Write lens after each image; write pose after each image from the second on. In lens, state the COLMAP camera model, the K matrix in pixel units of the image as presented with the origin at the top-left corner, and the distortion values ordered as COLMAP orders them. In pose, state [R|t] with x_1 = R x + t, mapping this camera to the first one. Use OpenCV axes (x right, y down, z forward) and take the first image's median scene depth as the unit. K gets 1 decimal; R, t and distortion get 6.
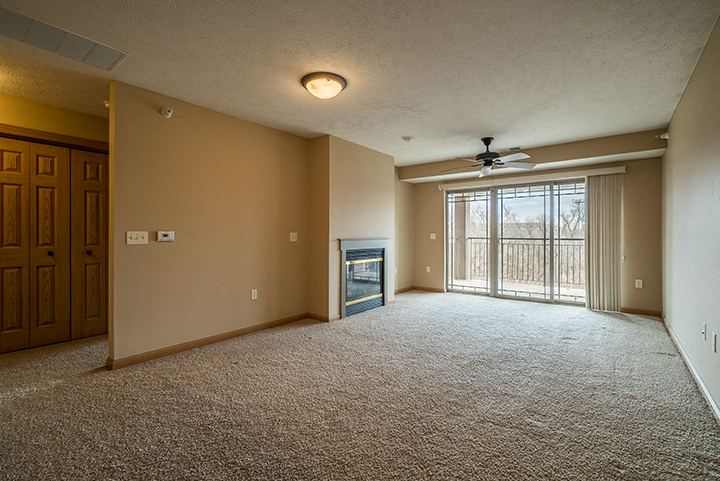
lens RADIAL K [[328.0, 0, 360.2], [0, 328.0, 232.2], [0, 0, 1]] dist [0.000816, 0.000039]
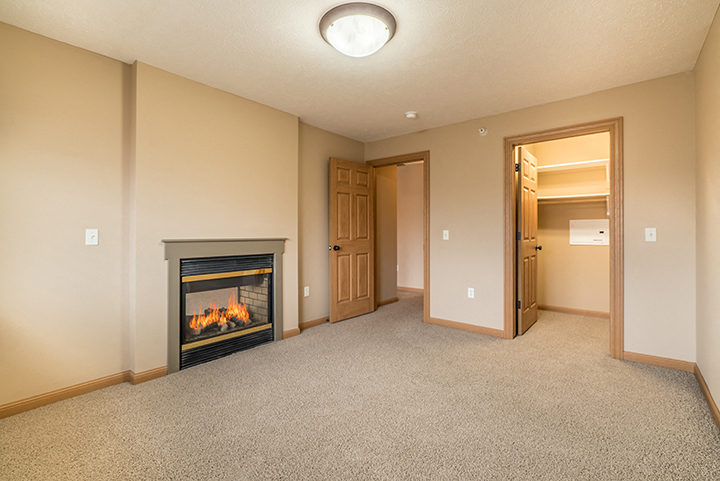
lens RADIAL K [[328.0, 0, 360.2], [0, 328.0, 232.2], [0, 0, 1]] dist [0.000816, 0.000039]
pose [[0.999712, 0.002748, -0.023828, 0.259653], [-0.002568, 0.999968, 0.007596, 0.000437], [0.023848, -0.007533, 0.999687, 0.353787]]
